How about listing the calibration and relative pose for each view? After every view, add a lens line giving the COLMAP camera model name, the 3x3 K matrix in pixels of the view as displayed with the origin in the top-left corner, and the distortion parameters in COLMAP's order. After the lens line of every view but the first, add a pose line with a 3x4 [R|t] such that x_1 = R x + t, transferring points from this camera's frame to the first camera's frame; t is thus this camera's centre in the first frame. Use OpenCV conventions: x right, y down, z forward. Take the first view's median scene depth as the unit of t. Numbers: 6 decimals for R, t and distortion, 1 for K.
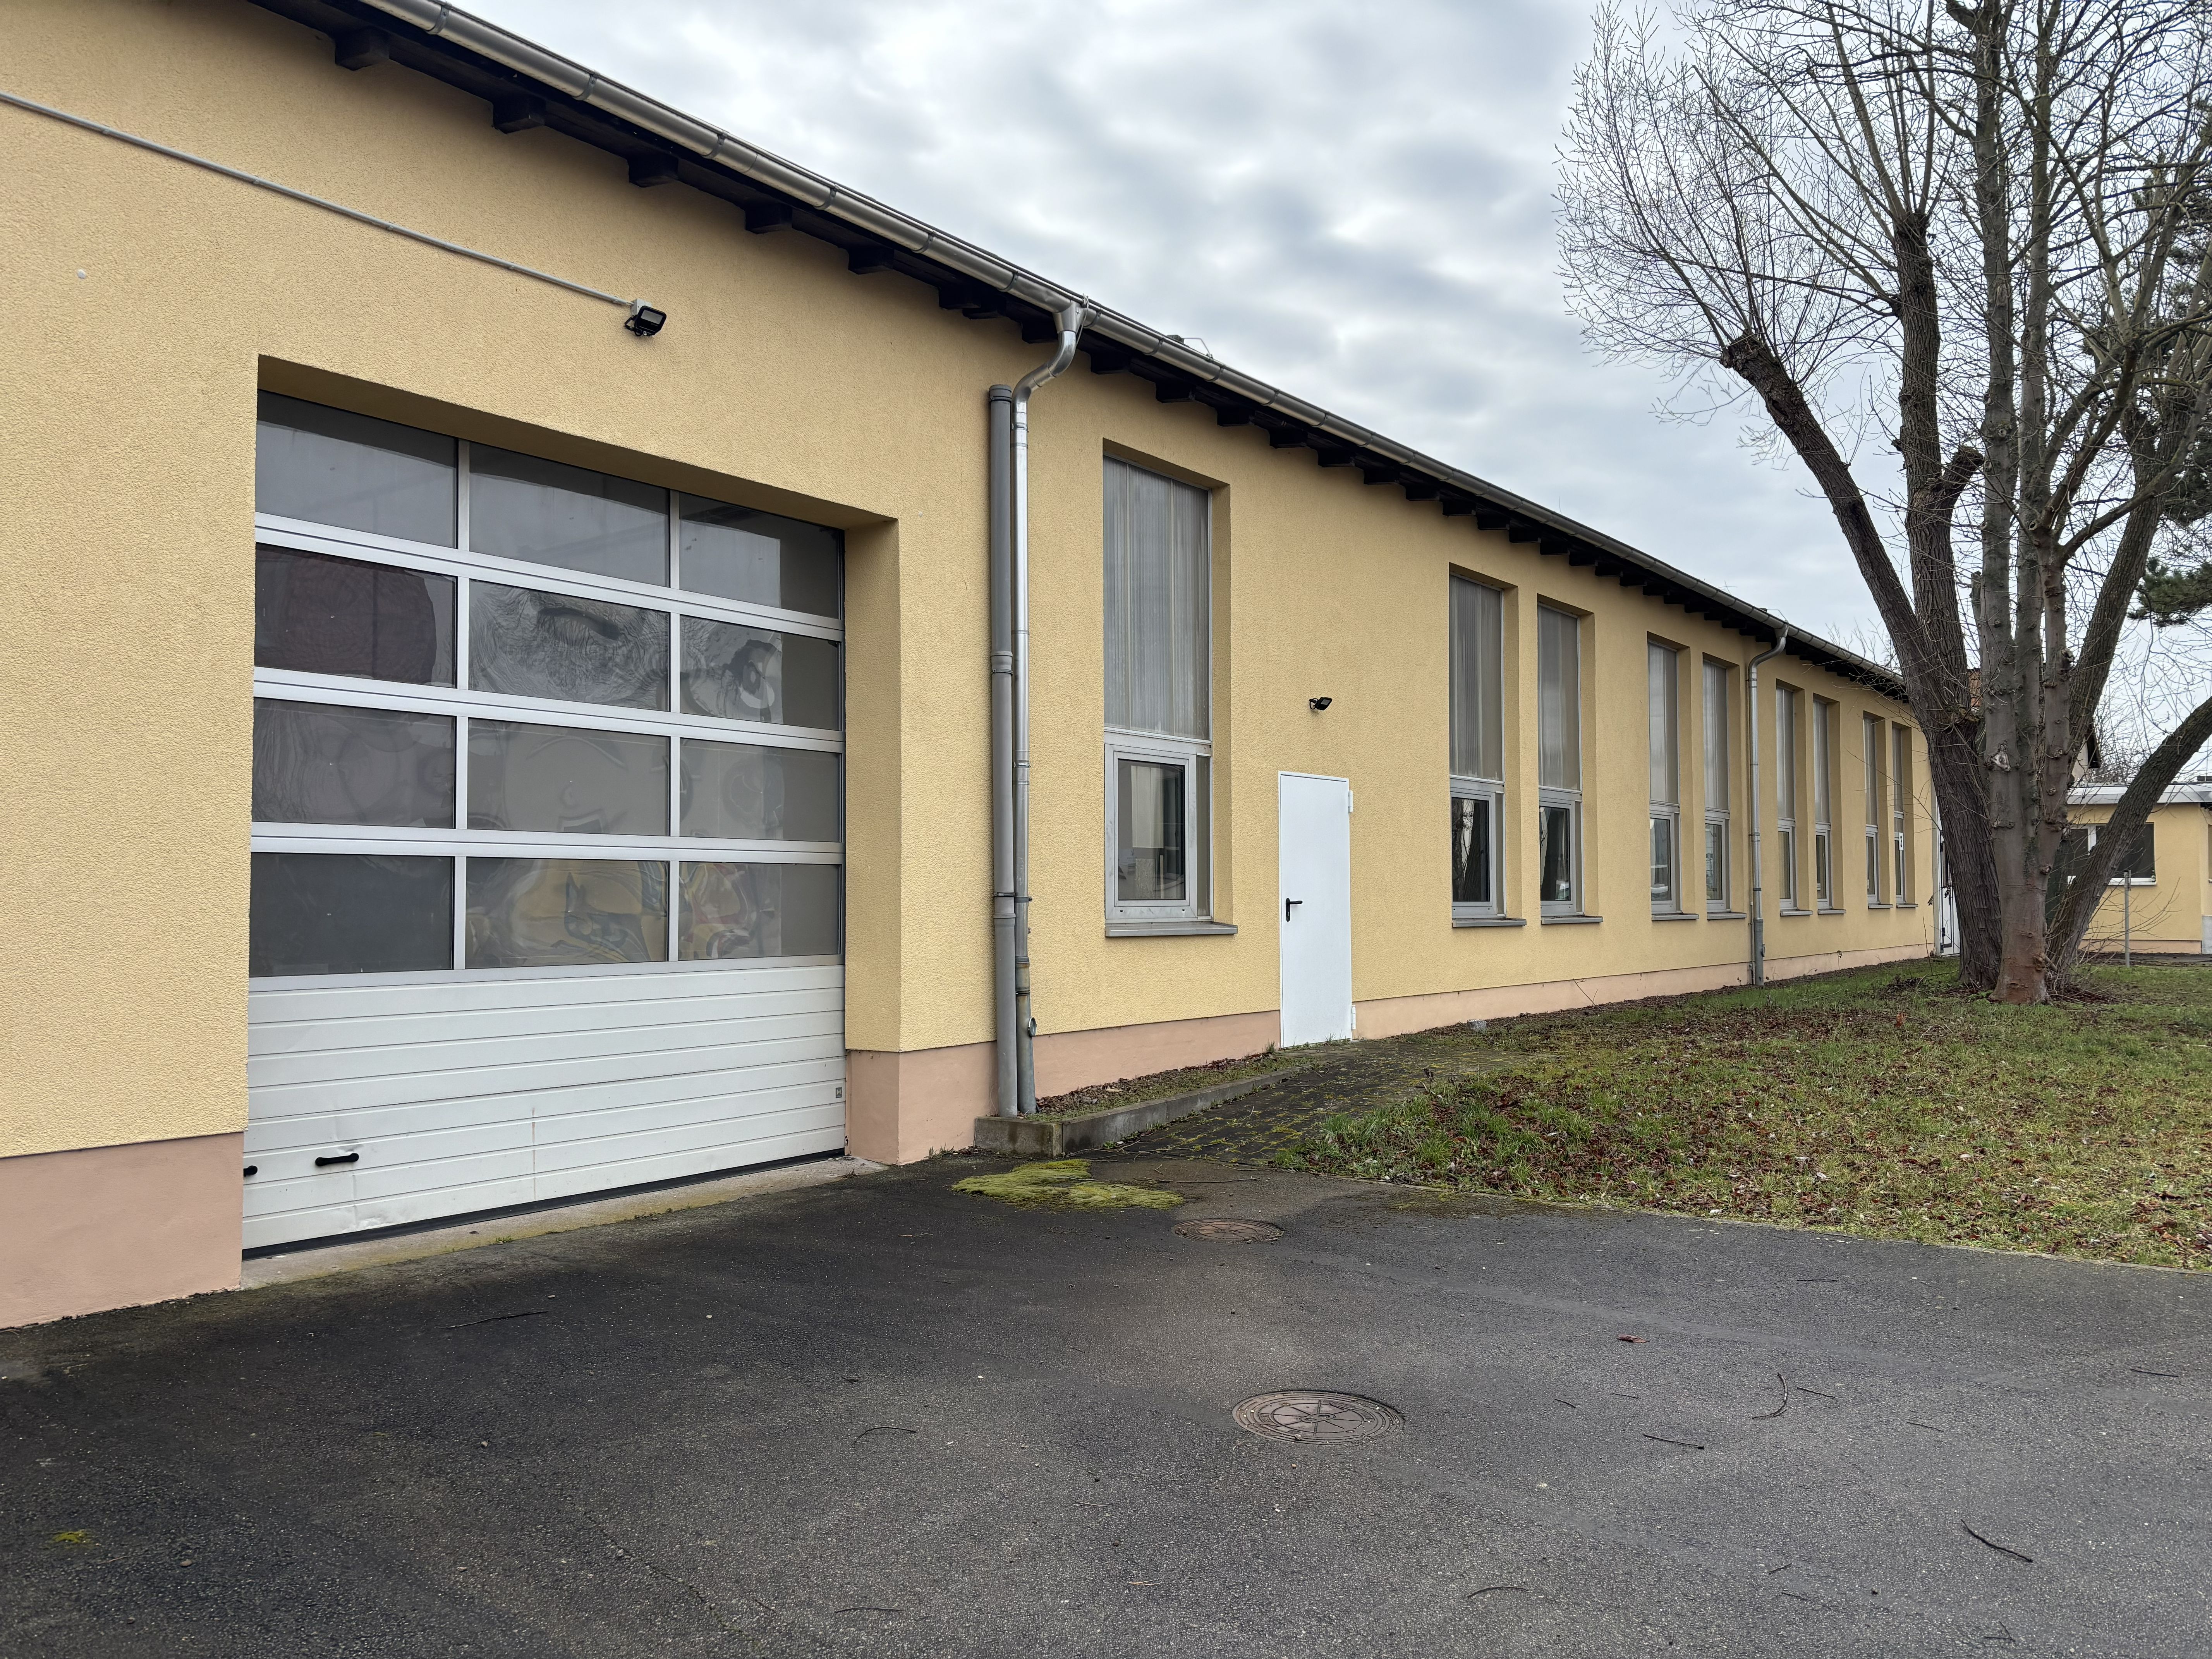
lens RADIAL K [[1663.4, 0, 1106.0], [0, 1663.4, 829.5], [0, 0, 1]] dist [0.002816, -0.000830]
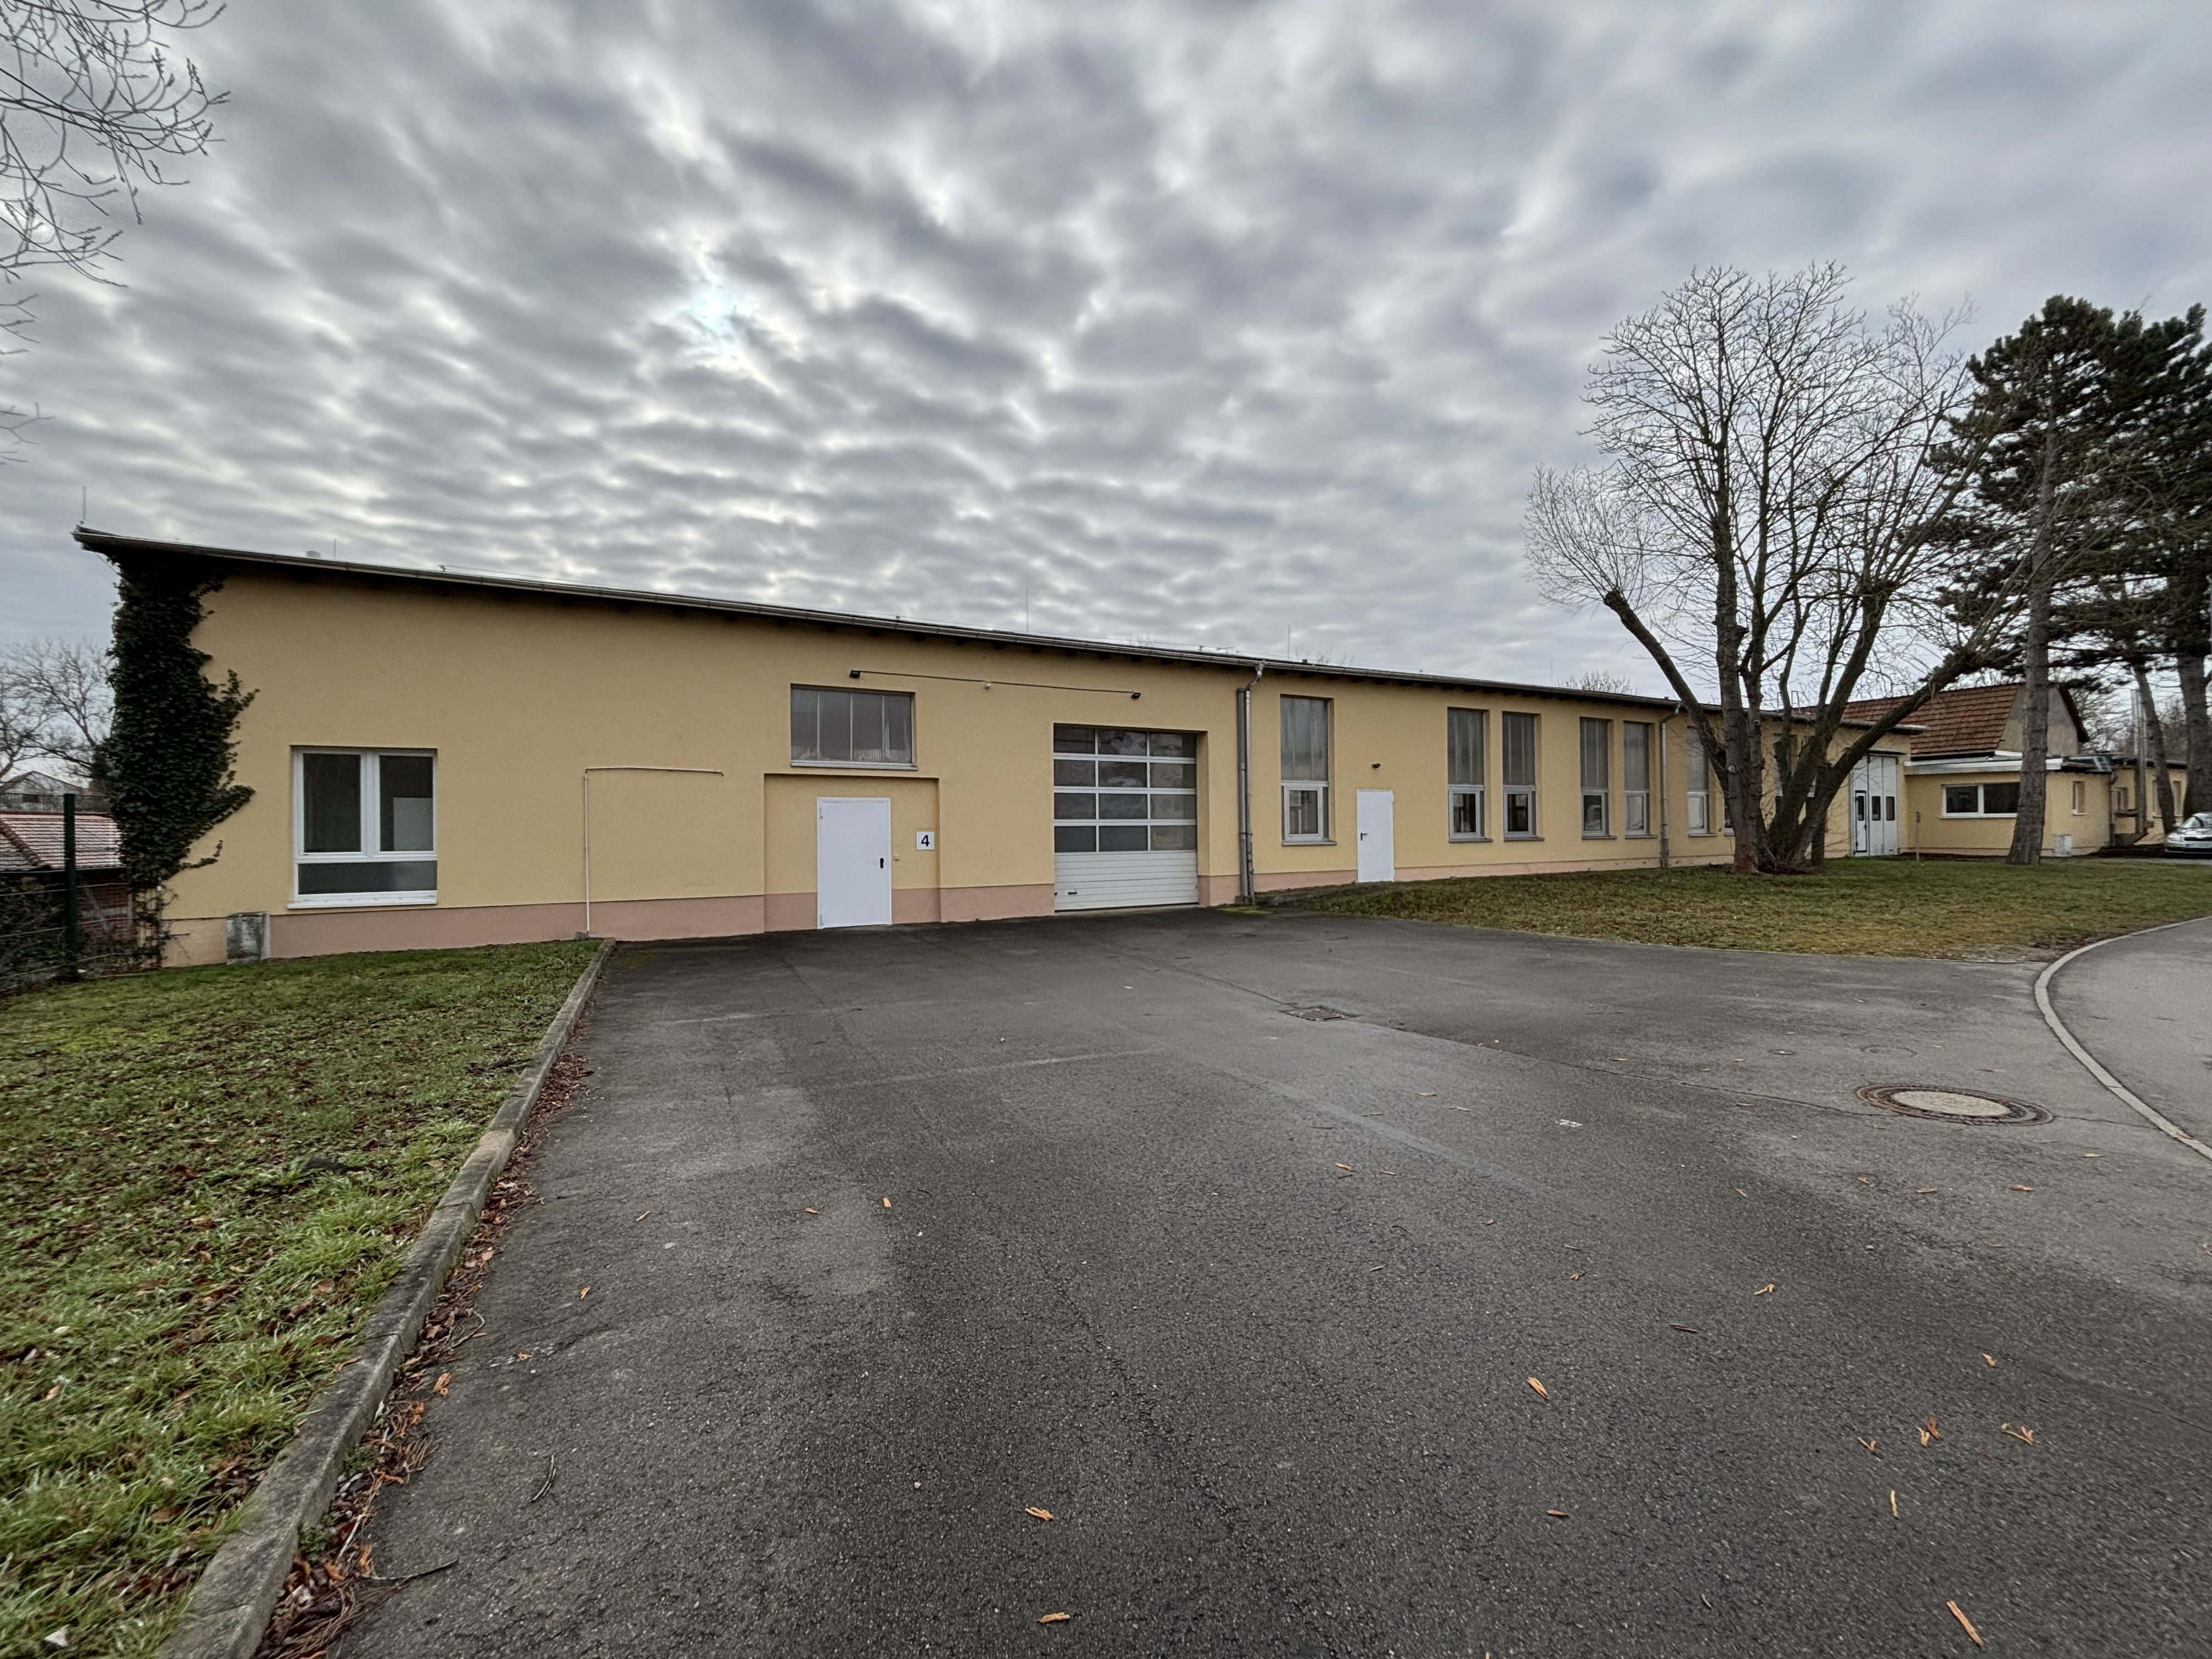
lens RADIAL K [[887.8, 0, 1106.0], [0, 887.8, 829.5], [0, 0, 1]] dist [-0.000111, -0.000006]
pose [[0.921614, -0.006171, -0.388058, 0.398164], [0.022674, 0.999022, 0.037963, -0.046456], [0.387444, -0.043786, 0.920853, -0.839743]]
